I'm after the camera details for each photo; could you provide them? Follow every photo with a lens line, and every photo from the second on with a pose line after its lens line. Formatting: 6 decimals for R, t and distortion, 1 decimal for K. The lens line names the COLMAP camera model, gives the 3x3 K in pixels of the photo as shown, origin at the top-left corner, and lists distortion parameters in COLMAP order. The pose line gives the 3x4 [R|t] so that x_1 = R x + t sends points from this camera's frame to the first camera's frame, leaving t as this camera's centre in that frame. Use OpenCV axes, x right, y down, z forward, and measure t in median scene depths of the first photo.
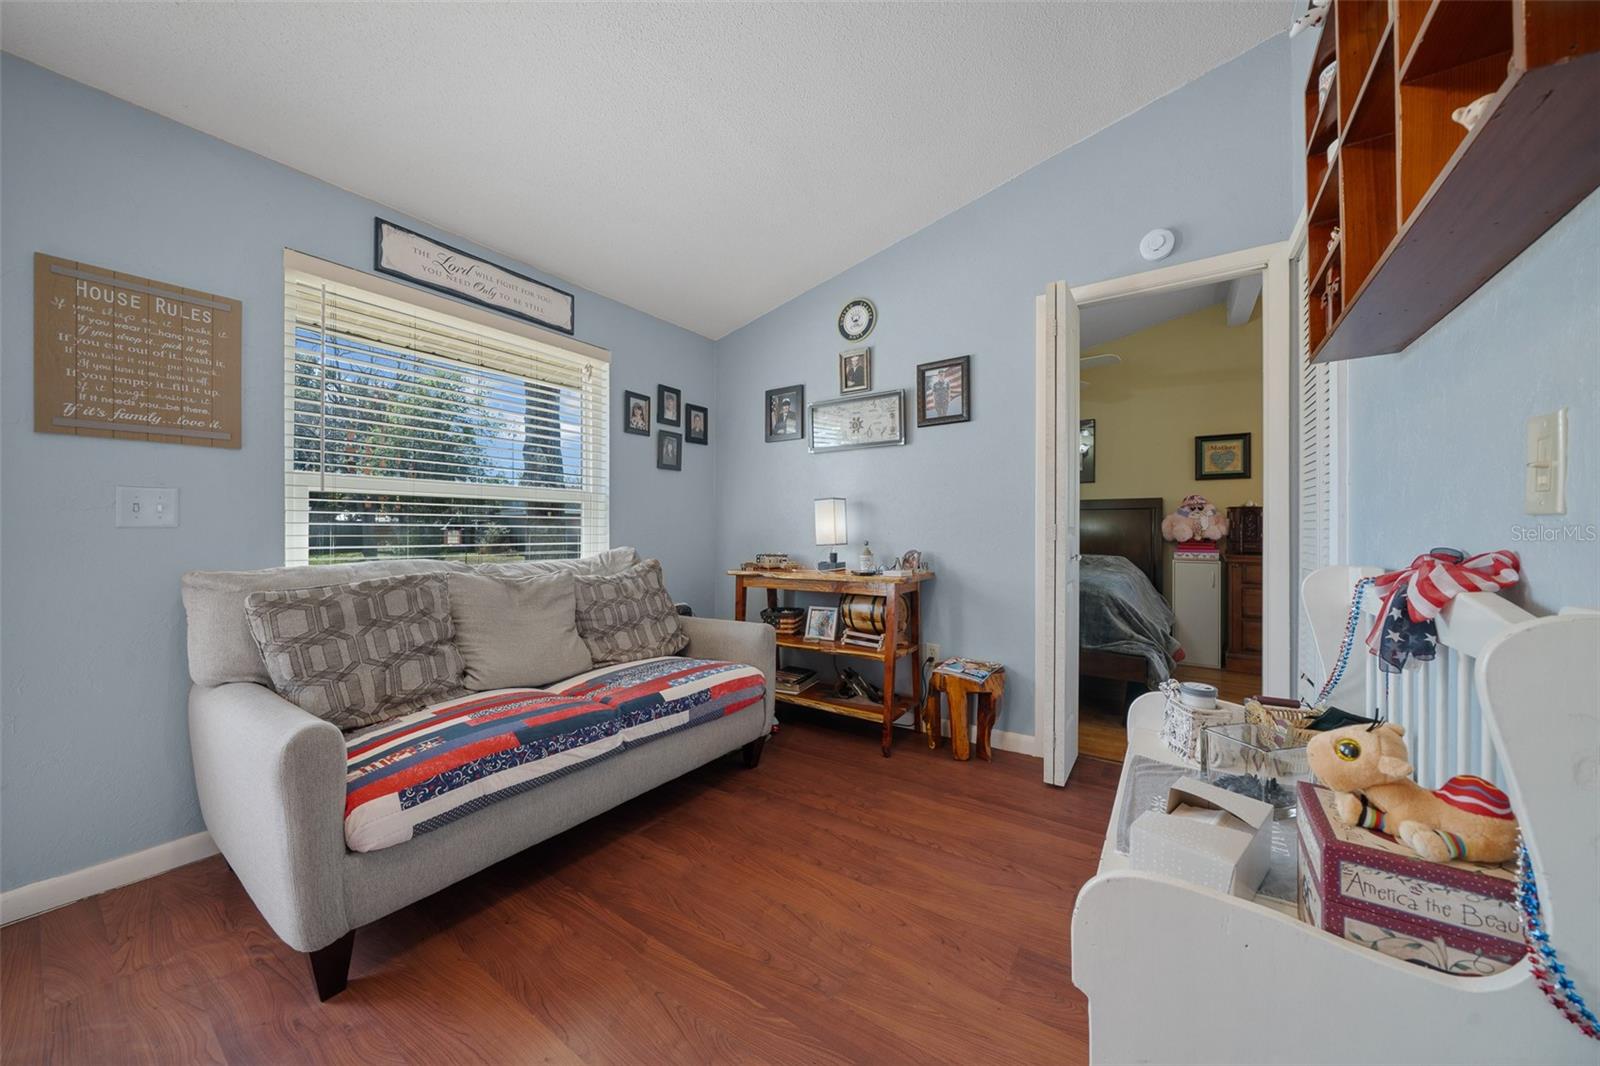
lens RADIAL K [[550.4, 0, 801.6], [0, 550.4, 527.8], [0, 0, 1]] dist [-0.001885, -0.000186]
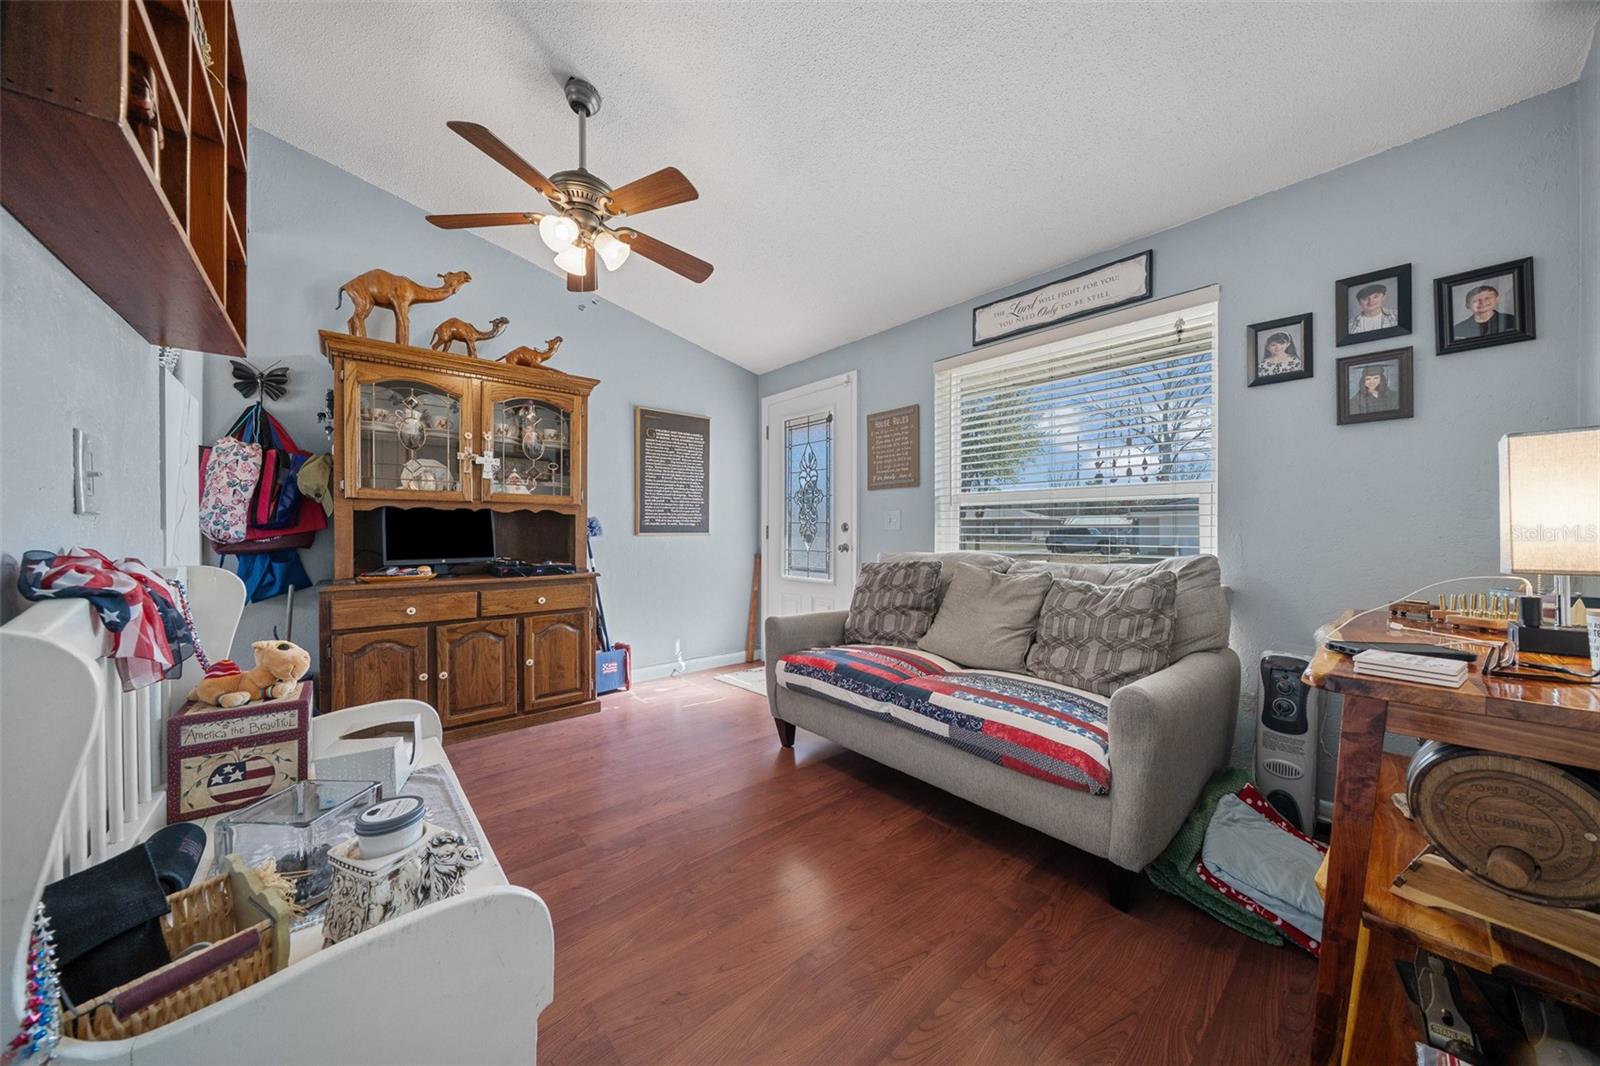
lens RADIAL K [[543.5, 0, 796.1], [0, 543.5, 531.5], [0, 0, 1]] dist [-0.001442, -0.000094]
pose [[-0.257068, -0.001546, -0.966392, 0.586749], [0.003334, 0.999991, -0.002486, 0.006198], [0.966388, -0.003861, -0.257061, 0.781186]]
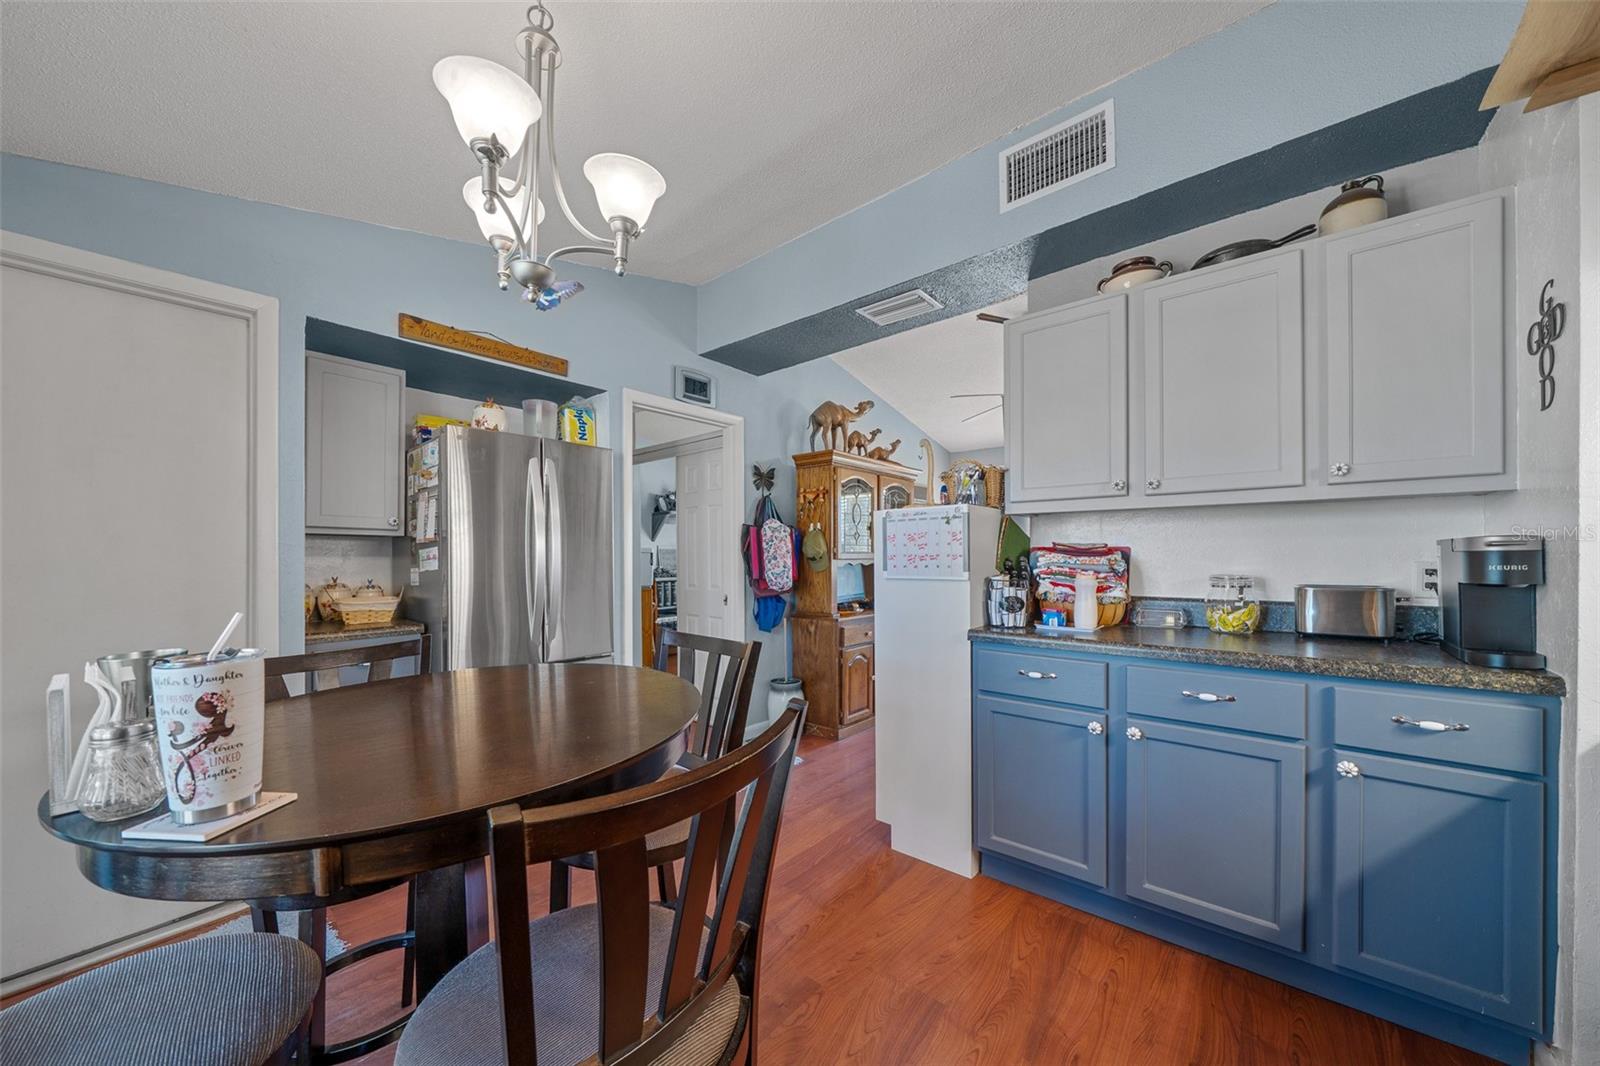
lens RADIAL K [[557.7, 0, 799.7], [0, 557.7, 555.3], [0, 0, 1]] dist [-0.000625, 0.000009]
pose [[-0.105982, -0.004677, -0.994357, 1.366465], [0.010121, 0.999932, -0.005782, -0.061415], [0.994316, -0.010676, -0.105928, -0.204864]]
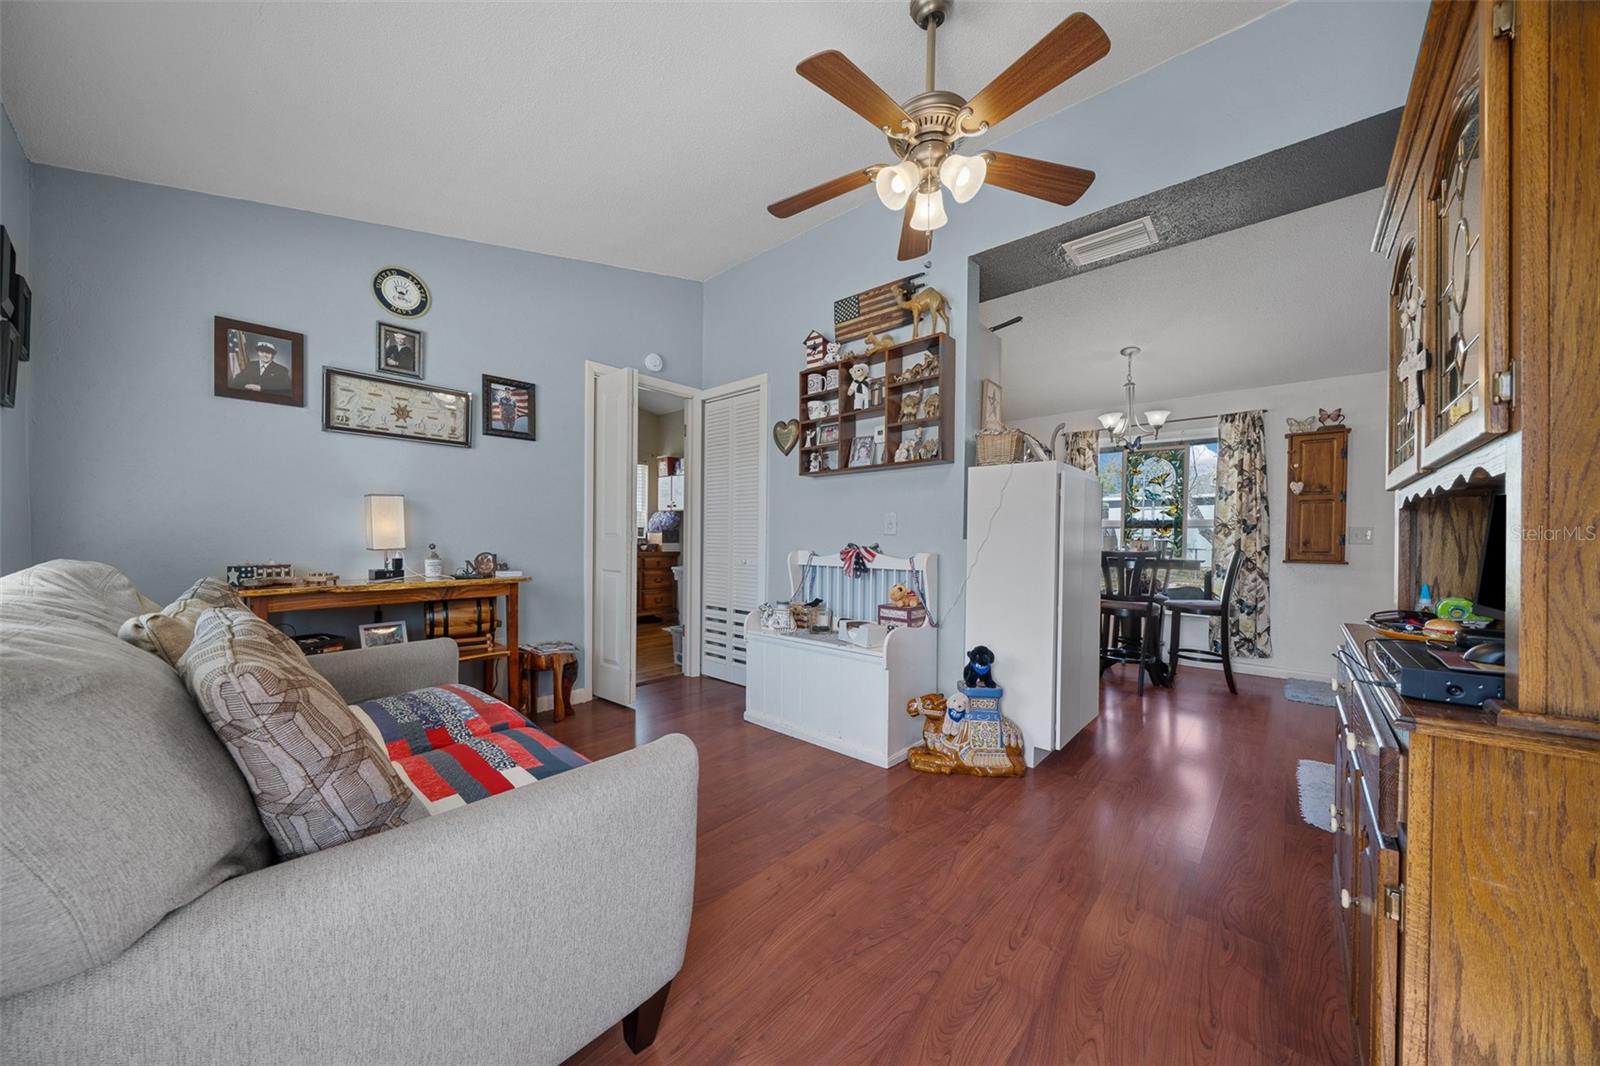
lens RADIAL K [[545.2, 0, 798.3], [0, 545.2, 544.5], [0, 0, 1]] dist [-0.001984, -0.000051]
pose [[0.131276, -0.010663, 0.991288, -0.845068], [-0.015002, 0.999806, 0.012741, 0.004077], [-0.991232, -0.016544, 0.131091, 0.314675]]
